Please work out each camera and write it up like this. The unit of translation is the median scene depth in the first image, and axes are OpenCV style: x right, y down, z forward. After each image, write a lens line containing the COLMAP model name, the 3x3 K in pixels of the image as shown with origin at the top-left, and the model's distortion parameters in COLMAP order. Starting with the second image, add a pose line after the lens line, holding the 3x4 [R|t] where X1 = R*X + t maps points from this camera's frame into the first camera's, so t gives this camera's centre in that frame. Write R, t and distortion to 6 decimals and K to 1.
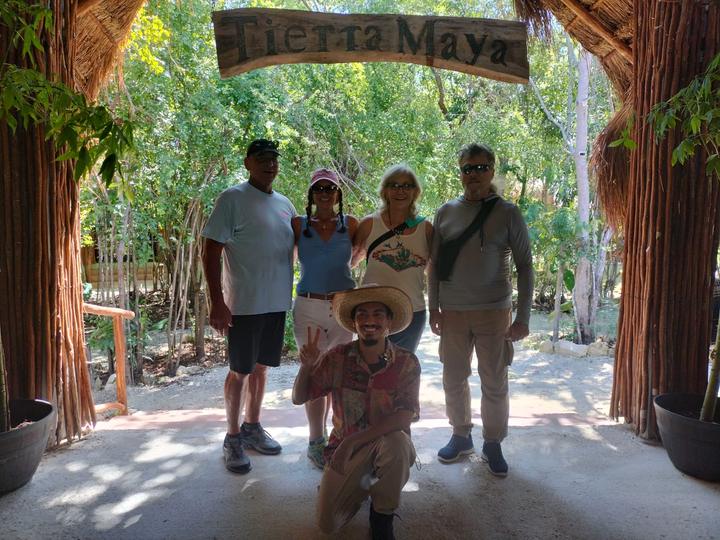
lens RADIAL K [[545.0, 0, 369.4], [0, 545.0, 271.1], [0, 0, 1]] dist [-0.007310, -0.008679]
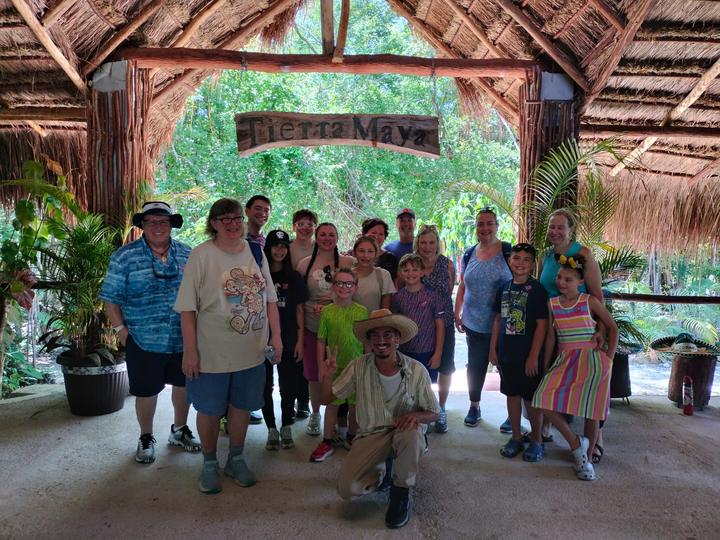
lens RADIAL K [[532.7, 0, 360.0], [0, 532.7, 270.0], [0, 0, 1]] dist [0.009416, -0.001534]
pose [[0.997937, 0.007090, -0.063811, 0.170179], [-0.009385, 0.999317, -0.035736, 0.022570], [0.063514, 0.036261, 0.997322, -0.489063]]
